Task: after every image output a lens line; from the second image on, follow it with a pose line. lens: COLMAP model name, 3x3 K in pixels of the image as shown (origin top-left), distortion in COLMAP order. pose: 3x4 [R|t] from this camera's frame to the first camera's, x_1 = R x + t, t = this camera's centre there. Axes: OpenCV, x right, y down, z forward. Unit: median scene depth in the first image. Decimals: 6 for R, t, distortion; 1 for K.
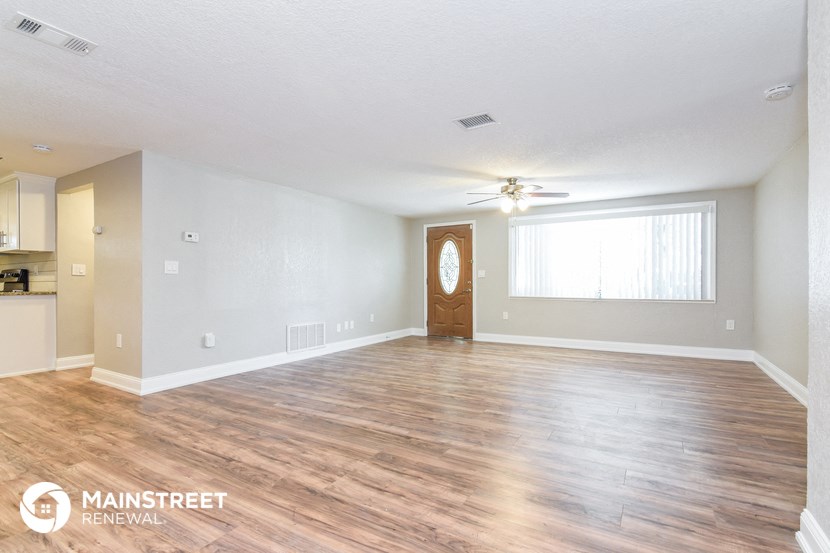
lens RADIAL K [[421.1, 0, 415.7], [0, 421.1, 276.2], [0, 0, 1]] dist [-0.025747, -0.000641]
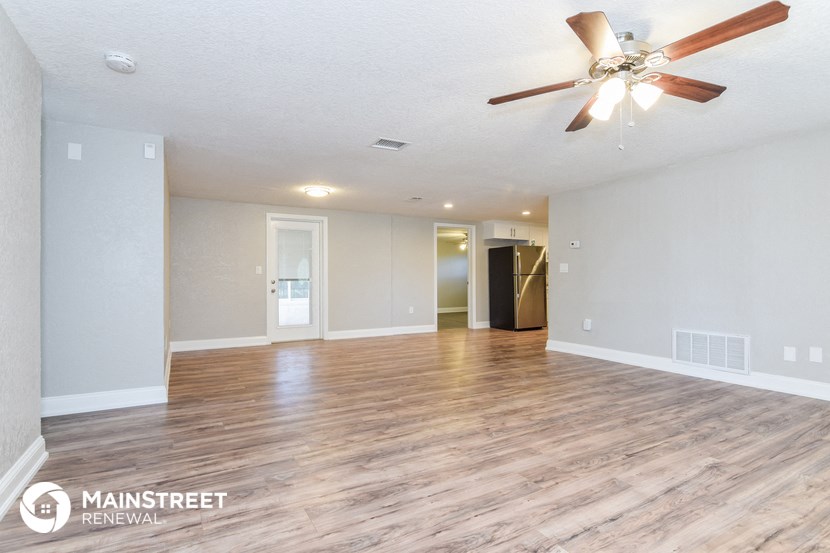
lens RADIAL K [[421.1, 0, 413.5], [0, 421.1, 278.7], [0, 0, 1]] dist [-0.025747, -0.000641]
pose [[-0.514397, 0.004574, -0.857540, 0.916685], [0.016748, 0.999849, -0.004713, 0.023611], [0.857389, -0.016786, -0.514396, 1.379699]]
